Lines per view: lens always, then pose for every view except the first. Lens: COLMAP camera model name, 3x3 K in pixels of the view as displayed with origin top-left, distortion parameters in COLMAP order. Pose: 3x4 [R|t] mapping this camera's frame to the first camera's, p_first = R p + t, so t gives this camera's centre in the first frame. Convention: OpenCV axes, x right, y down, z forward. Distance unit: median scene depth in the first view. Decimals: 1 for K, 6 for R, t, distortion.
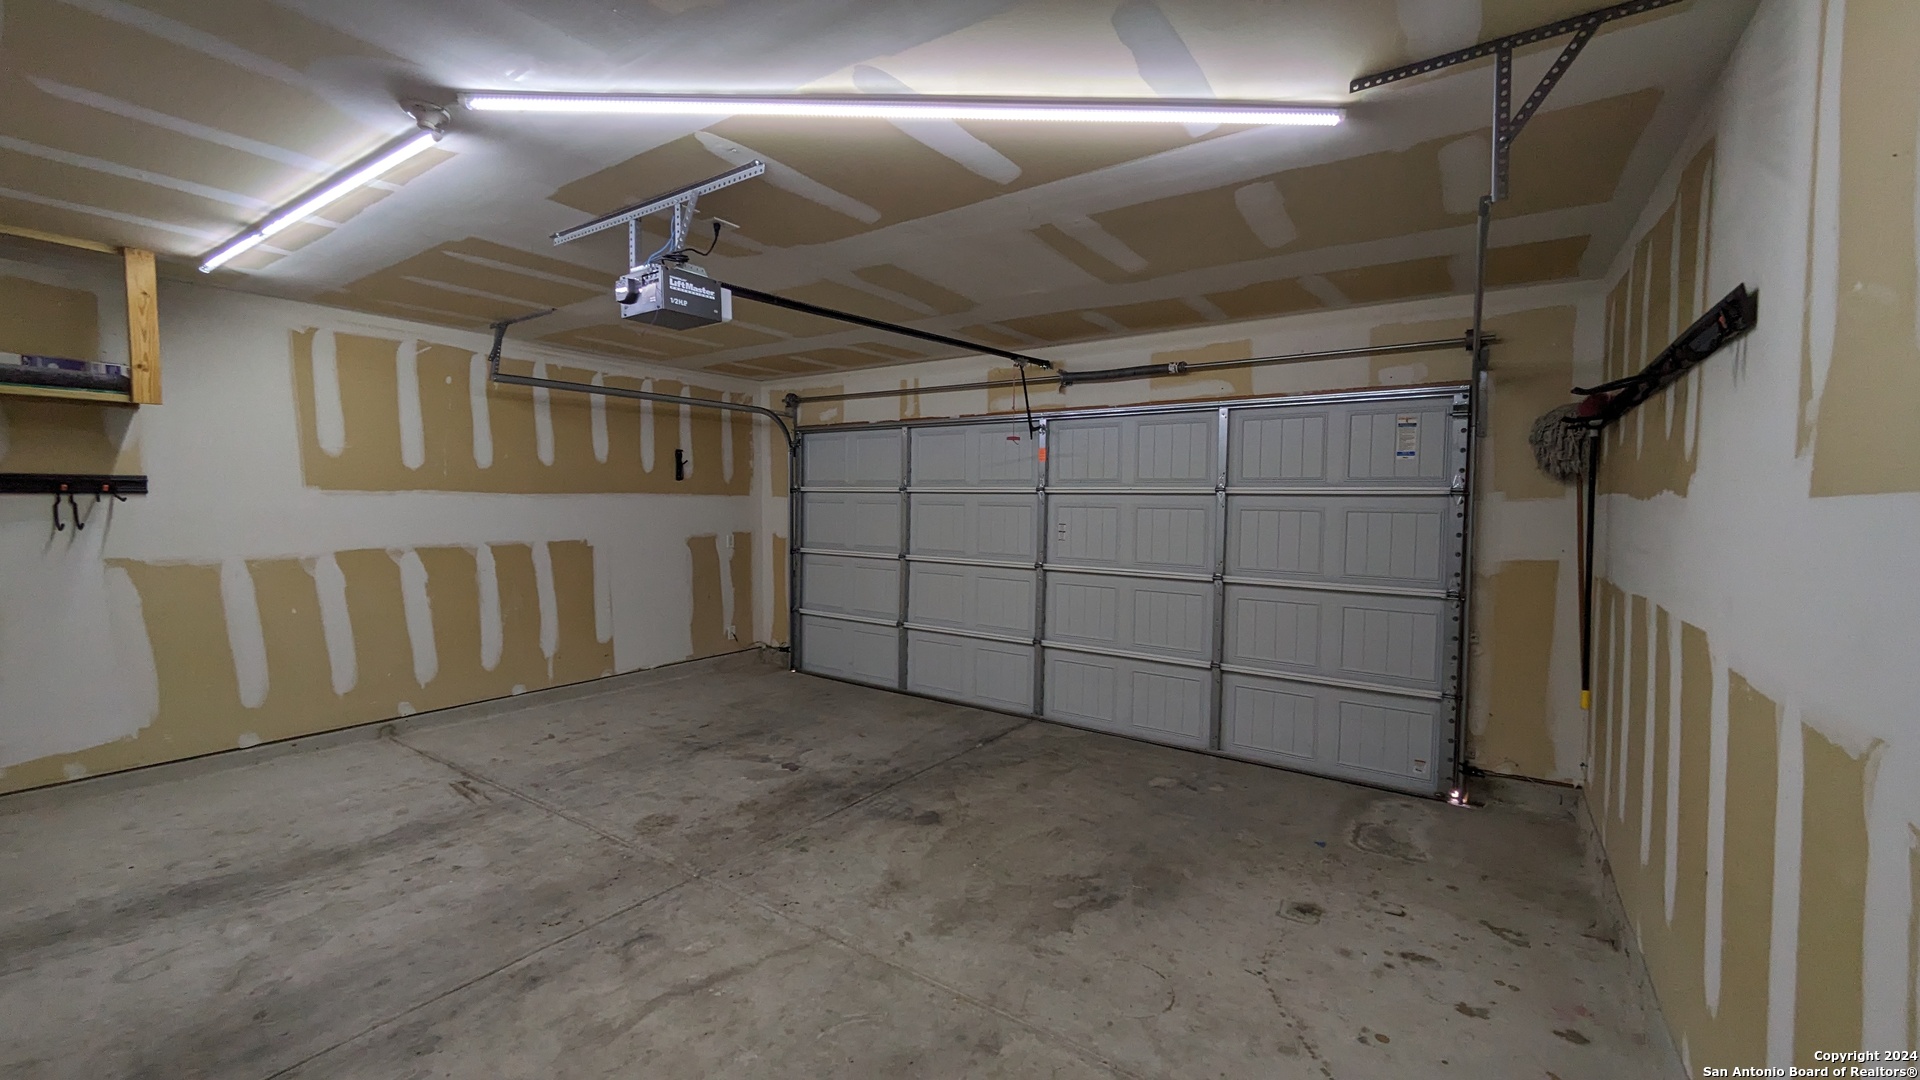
lens RADIAL K [[760.2, 0, 954.7], [0, 760.2, 529.7], [0, 0, 1]] dist [0.000702, 0.000010]
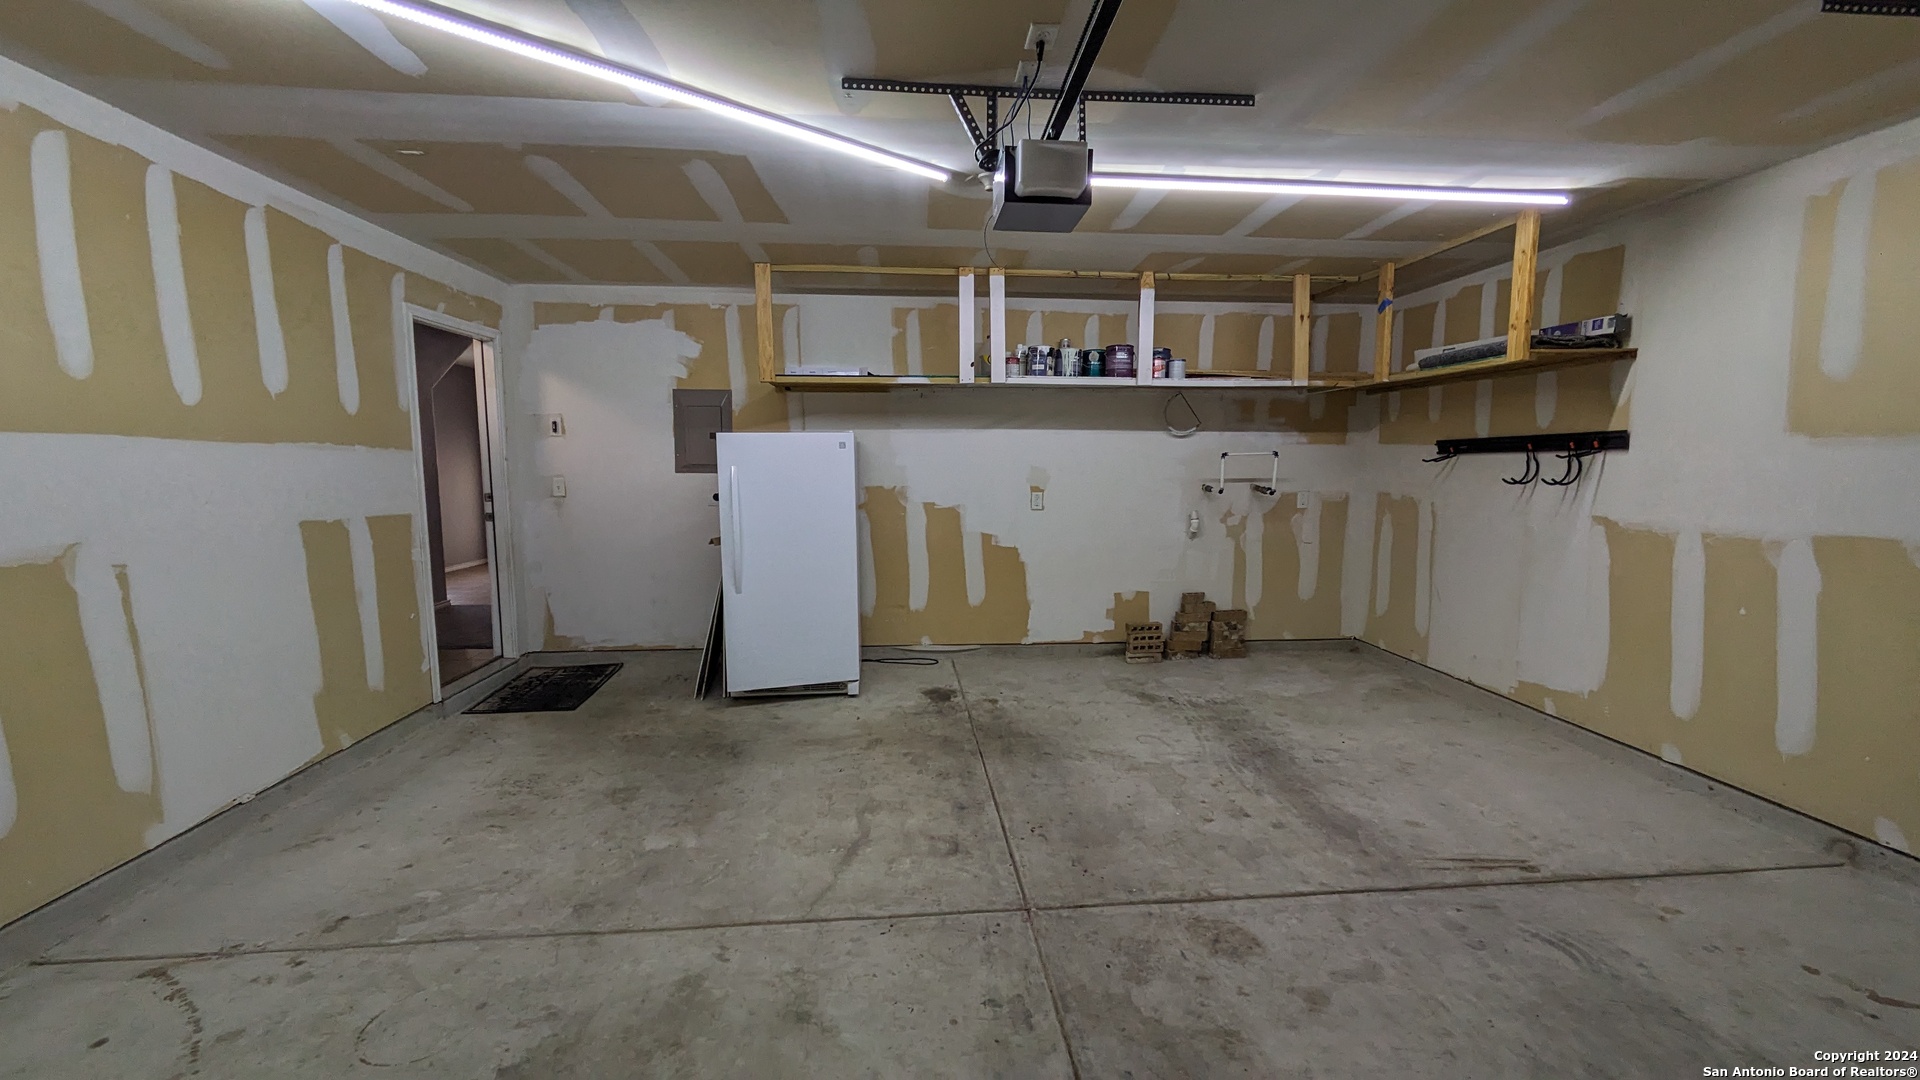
lens RADIAL K [[754.4, 0, 964.0], [0, 754.4, 559.4], [0, 0, 1]] dist [0.000551, 0.000182]
pose [[-0.773906, 0.071415, -0.629261, 0.177439], [-0.031085, 0.988140, 0.150374, -0.031494], [0.632538, 0.135936, -0.762507, 1.359757]]
